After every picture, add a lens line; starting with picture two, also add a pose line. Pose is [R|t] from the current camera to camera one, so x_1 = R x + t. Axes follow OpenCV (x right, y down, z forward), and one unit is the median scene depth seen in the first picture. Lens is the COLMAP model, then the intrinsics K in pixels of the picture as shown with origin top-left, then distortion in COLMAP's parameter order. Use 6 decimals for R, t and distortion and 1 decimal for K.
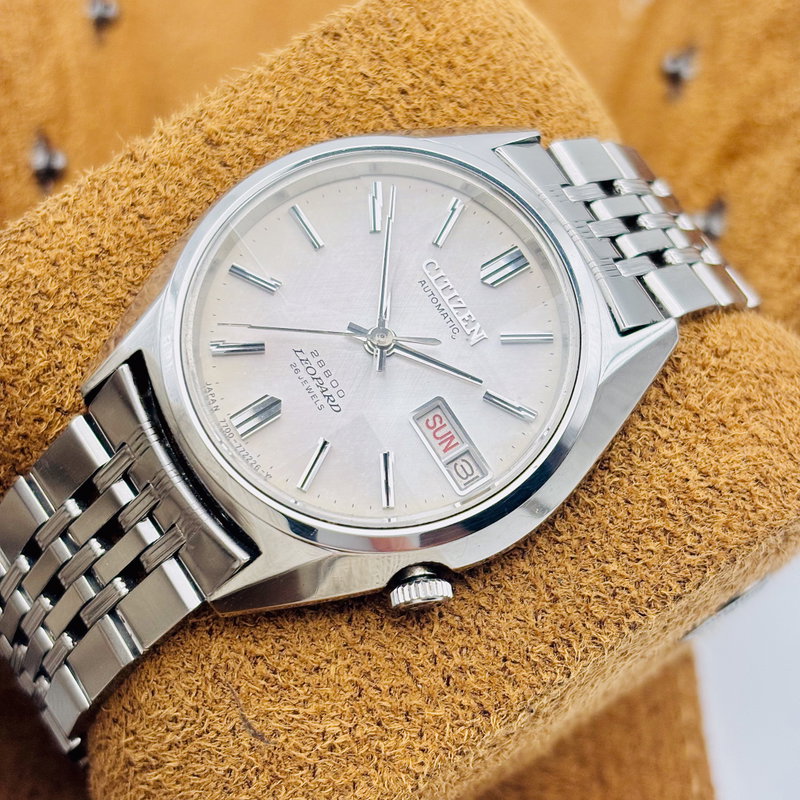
lens RADIAL K [[1665.4, 0, 400.0], [0, 1665.4, 400.0], [0, 0, 1]] dist [0.142748, -0.048991]
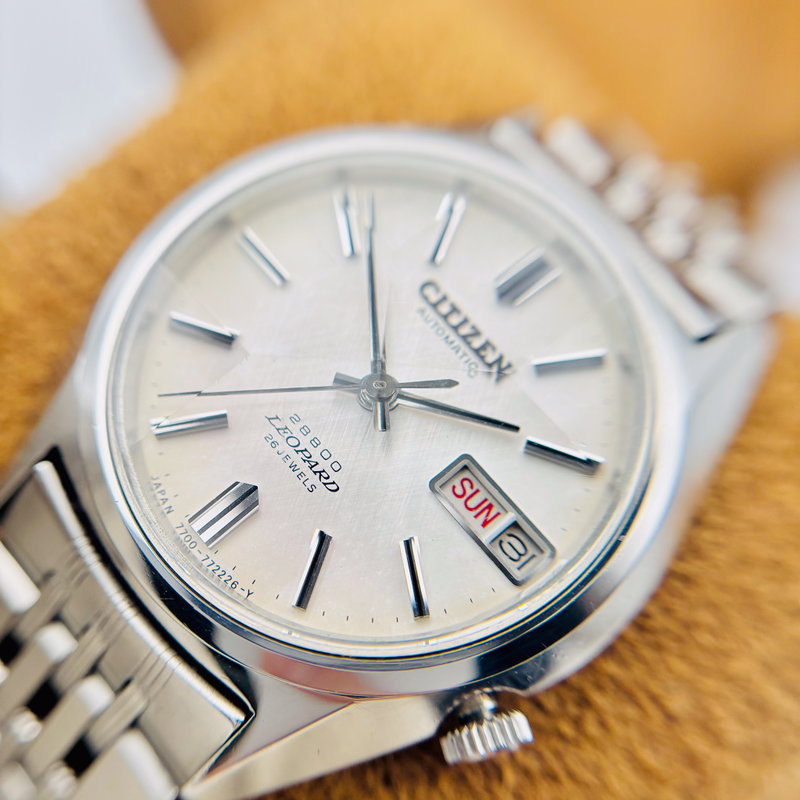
lens RADIAL K [[865.6, 0, 379.2], [0, 865.6, 425.2], [0, 0, 1]] dist [0.461706, 0.000004]
pose [[0.991538, -0.129135, 0.013297, -0.018806], [0.129078, 0.991621, 0.005120, -0.021987], [-0.013847, -0.003360, 0.999898, 0.605167]]
